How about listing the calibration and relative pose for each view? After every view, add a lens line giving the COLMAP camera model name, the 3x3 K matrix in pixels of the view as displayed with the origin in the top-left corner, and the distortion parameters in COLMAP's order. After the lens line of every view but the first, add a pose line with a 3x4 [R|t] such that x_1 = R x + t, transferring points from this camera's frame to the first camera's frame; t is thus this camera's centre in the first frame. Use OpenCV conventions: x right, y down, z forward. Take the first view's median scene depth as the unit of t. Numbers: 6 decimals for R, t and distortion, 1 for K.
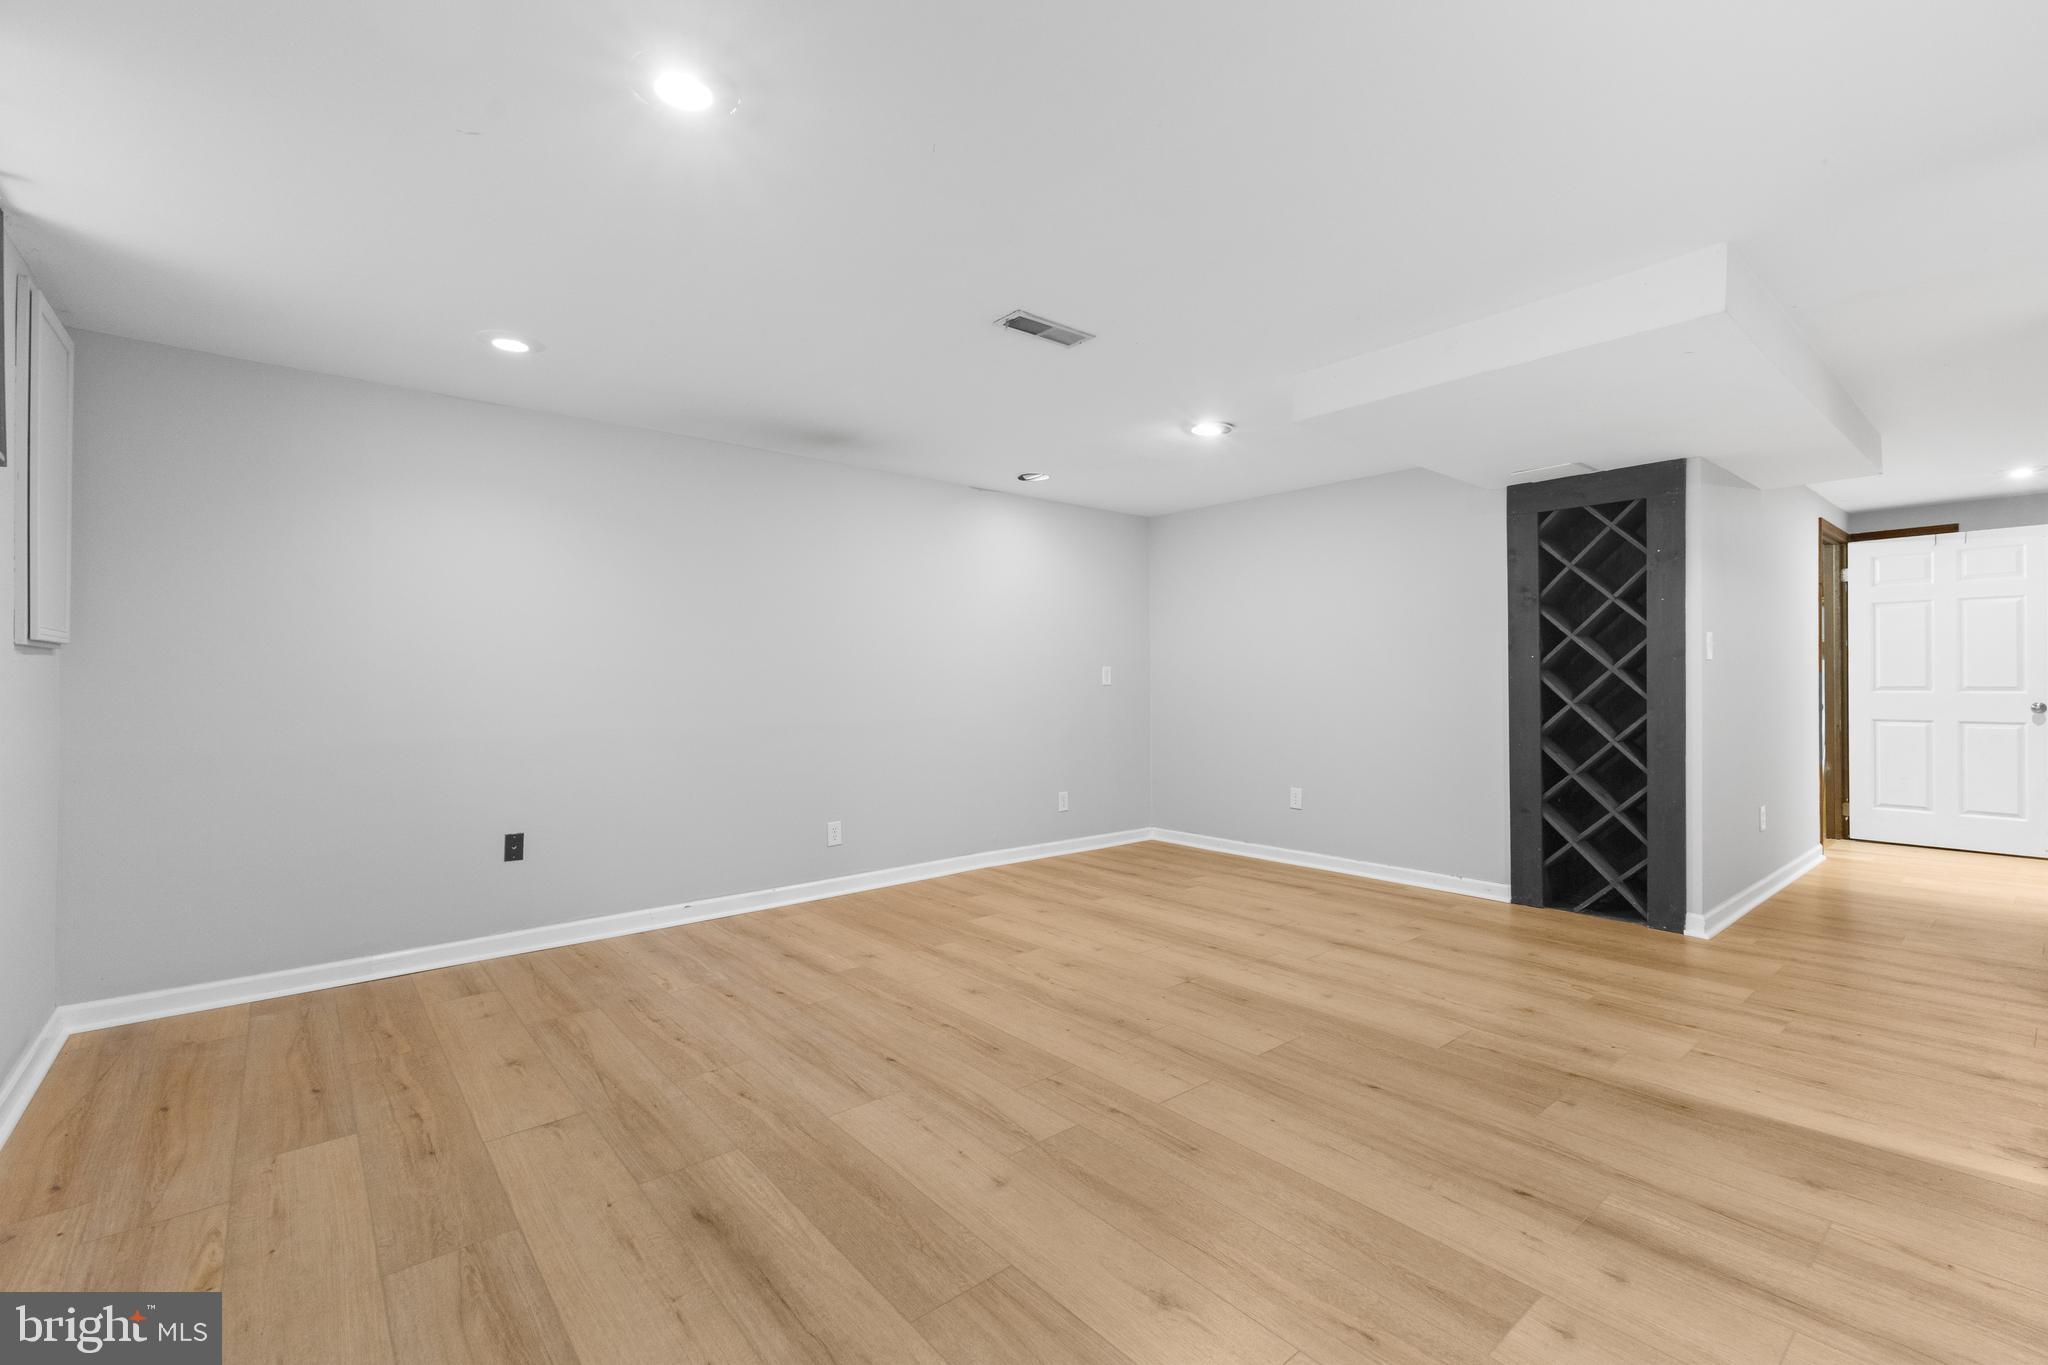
lens RADIAL K [[882.6, 0, 1035.8], [0, 882.6, 675.5], [0, 0, 1]] dist [0.006815, 0.000132]
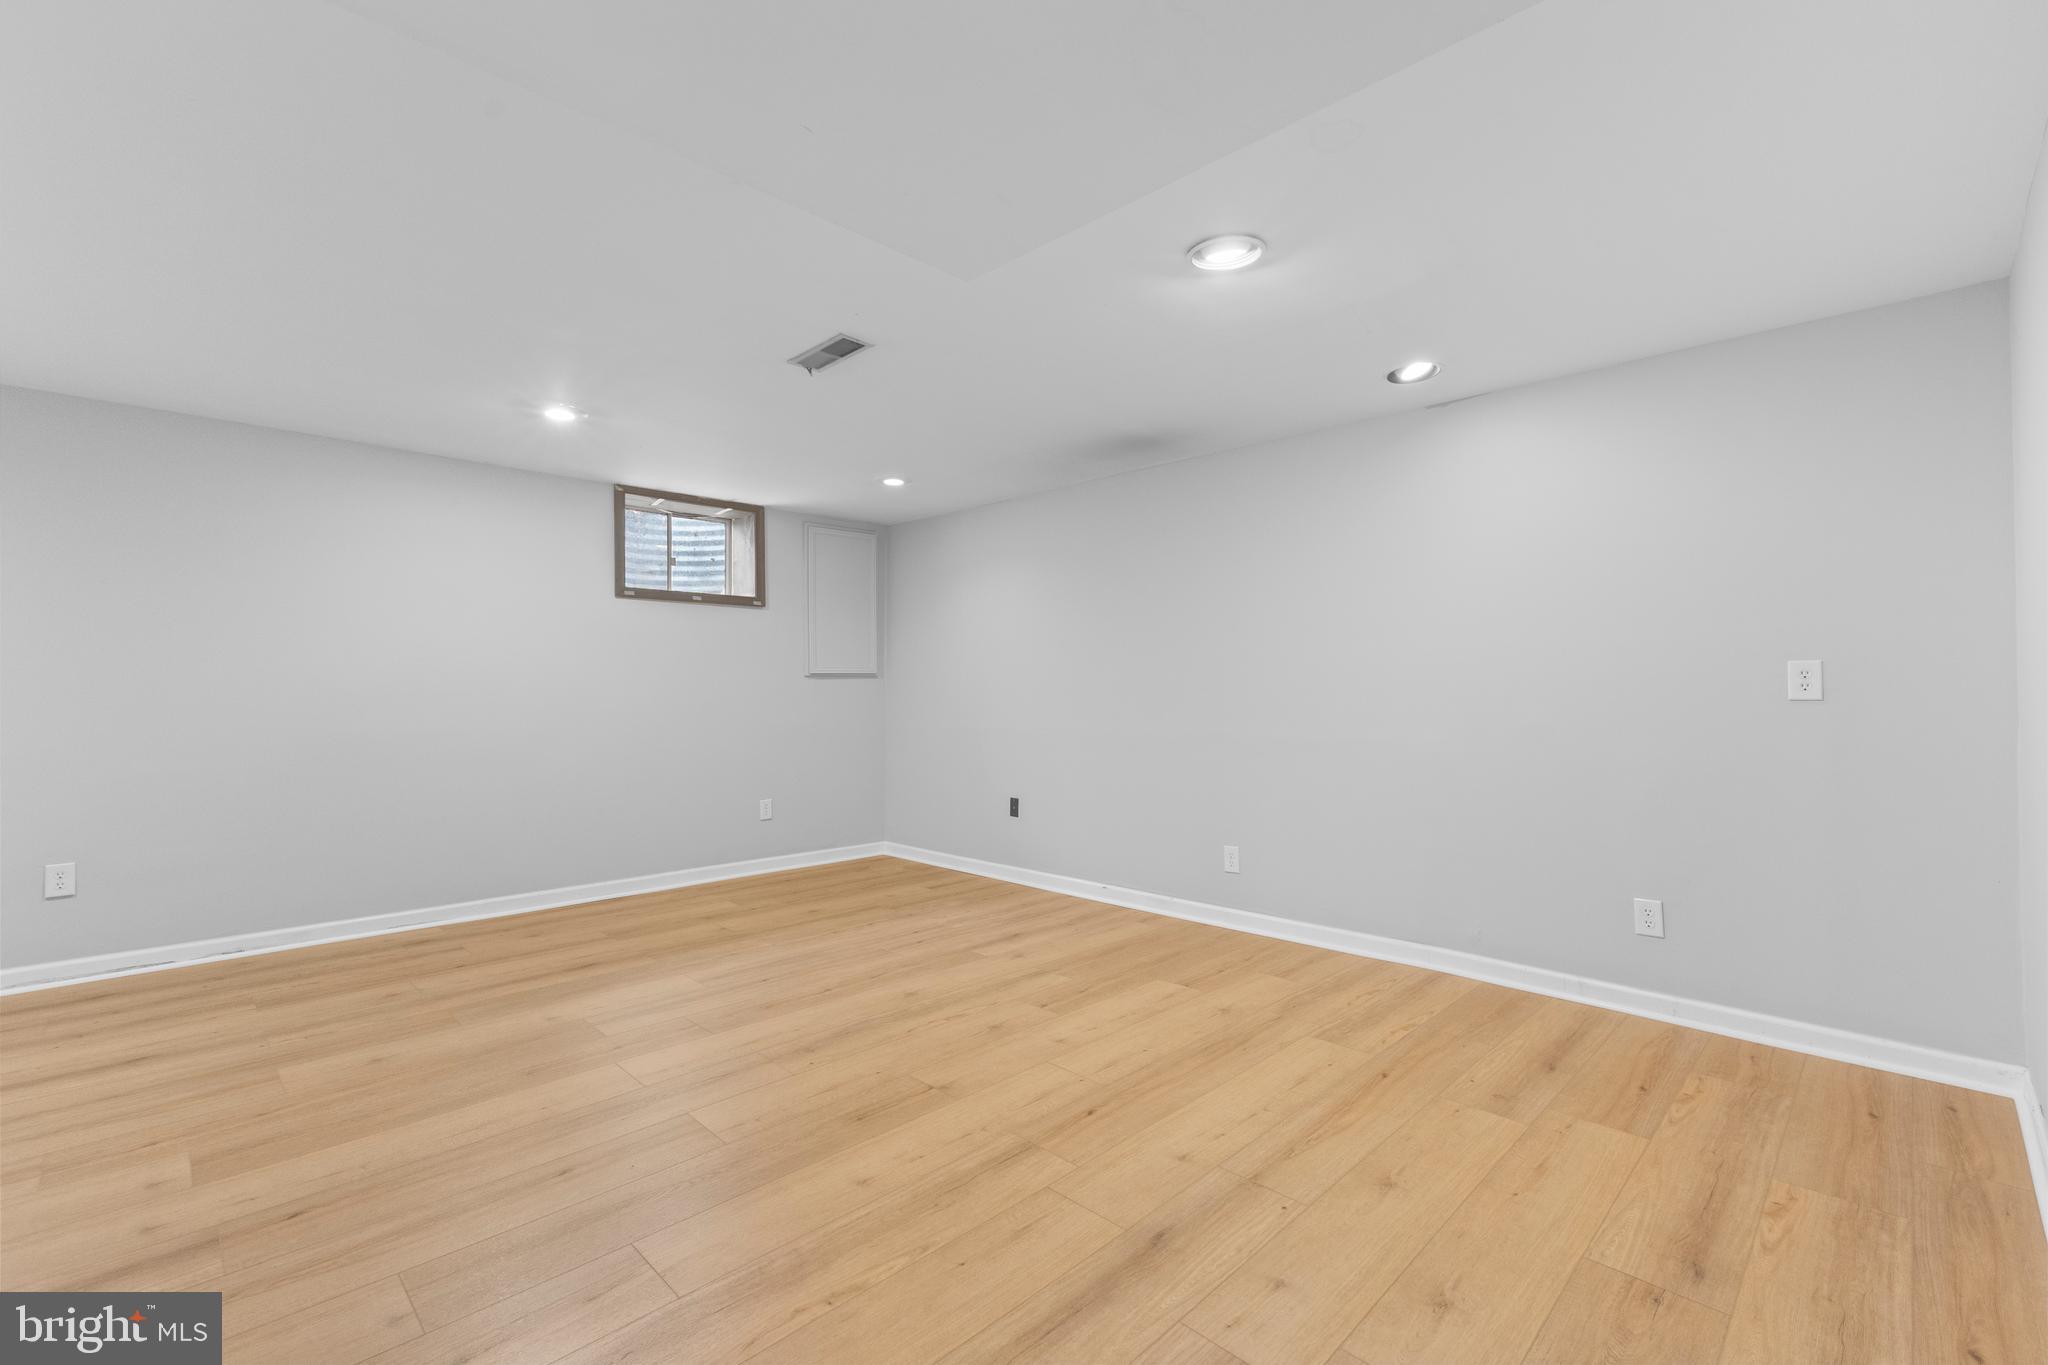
lens RADIAL K [[882.6, 0, 1021.2], [0, 882.6, 681.8], [0, 0, 1]] dist [0.006815, 0.000132]
pose [[0.081756, -0.005854, -0.996635, 1.108677], [0.009471, 0.999942, -0.005096, -0.002203], [0.996607, -0.009022, 0.081806, 1.191173]]
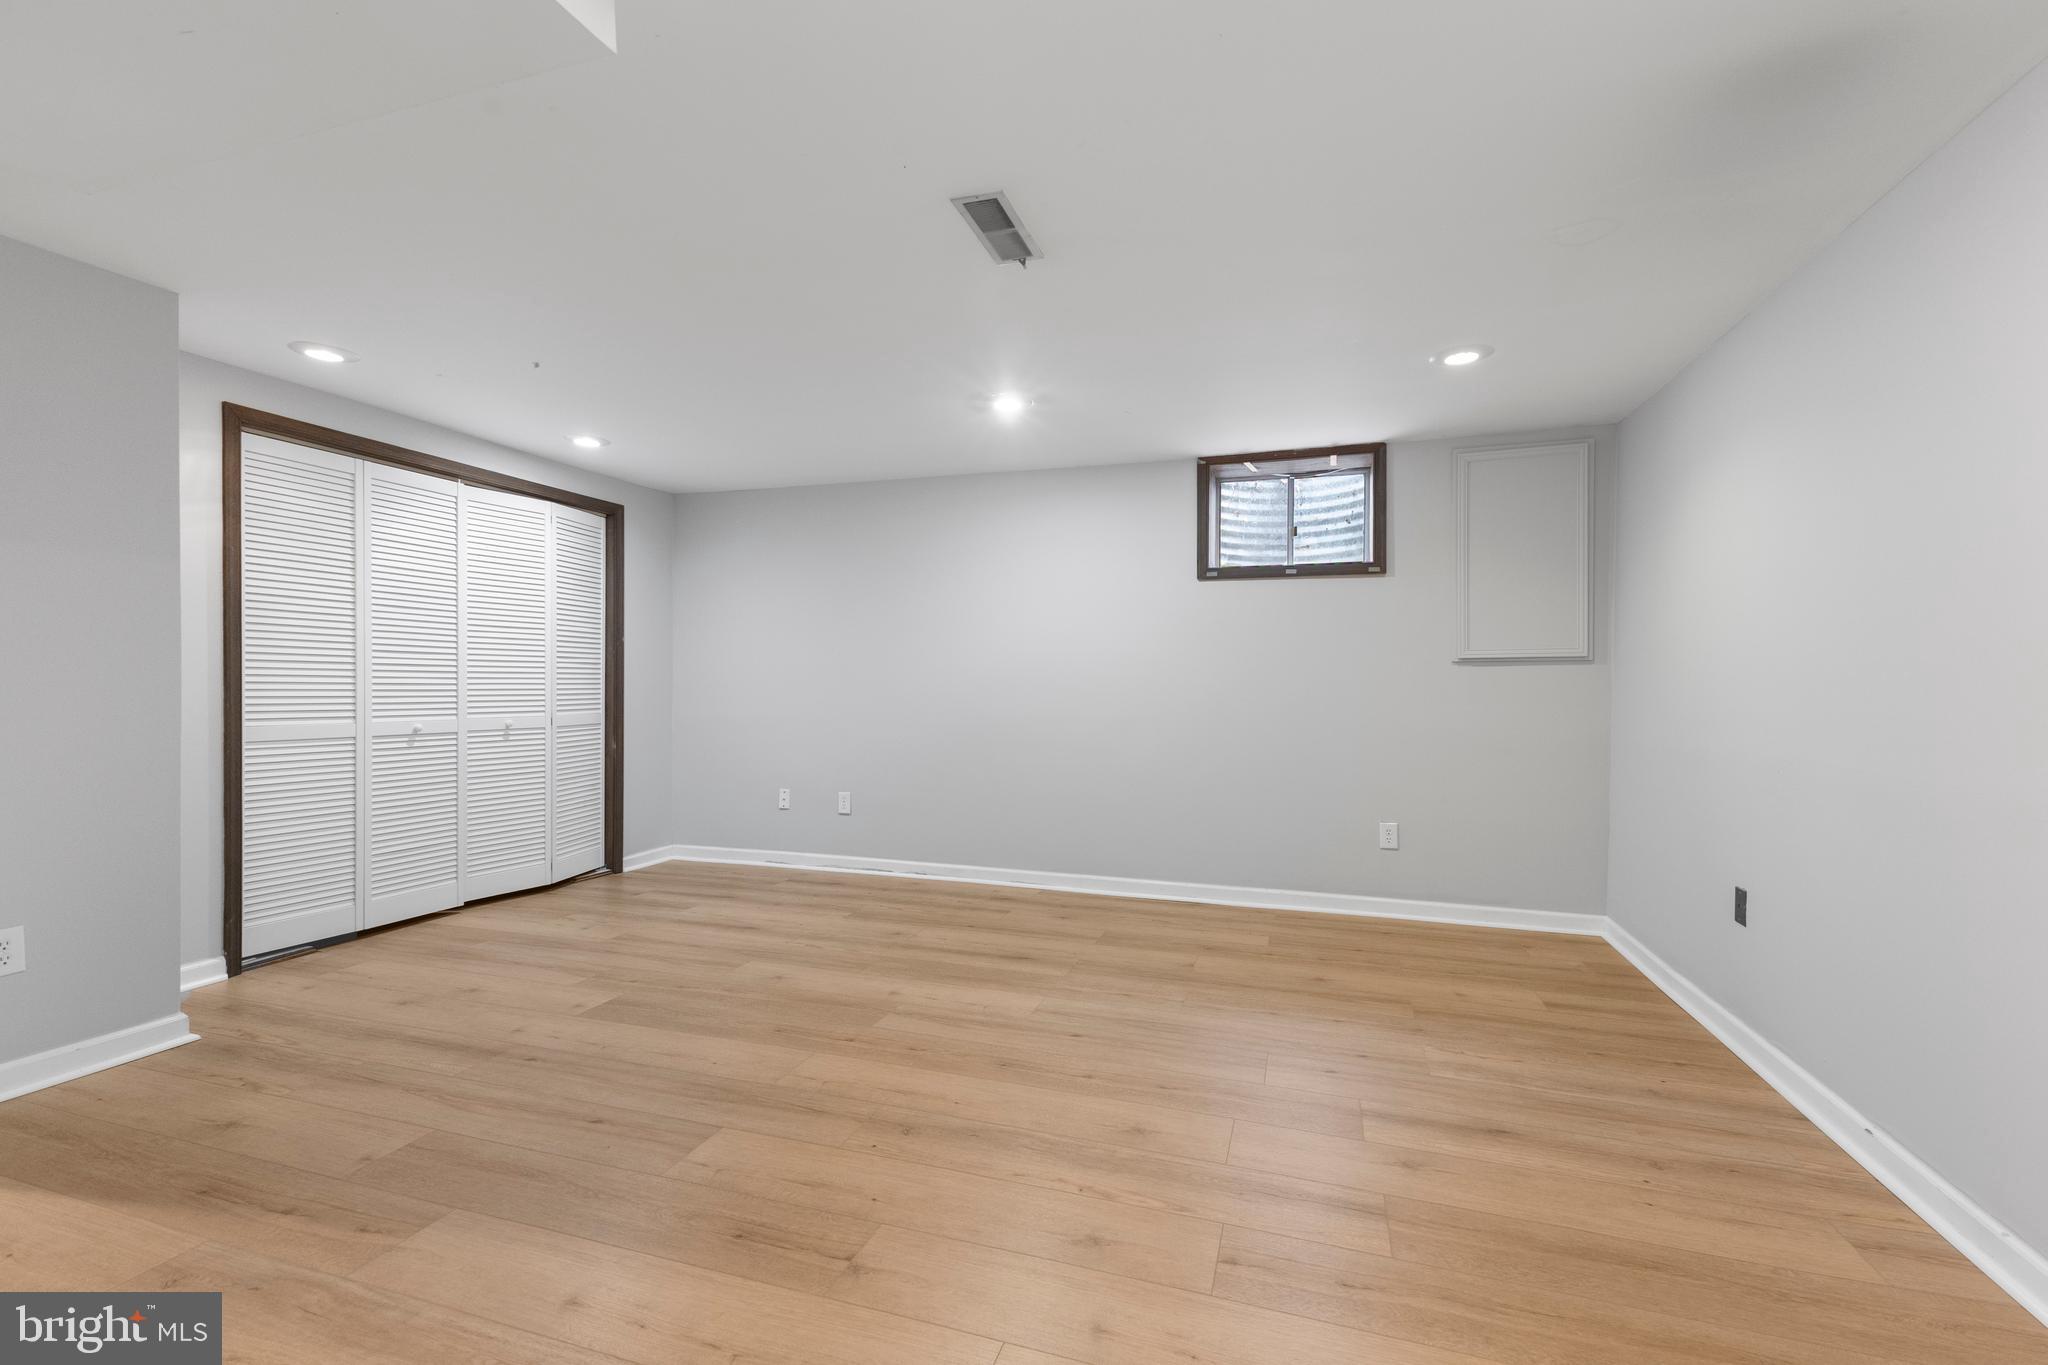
lens RADIAL K [[882.6, 0, 1029.9], [0, 882.6, 690.1], [0, 0, 1]] dist [0.006815, 0.000132]
pose [[-0.852147, 0.004701, -0.523282, 0.415282], [0.003398, 0.999988, 0.003451, 0.008736], [0.523292, 0.001163, -0.852153, 1.759601]]
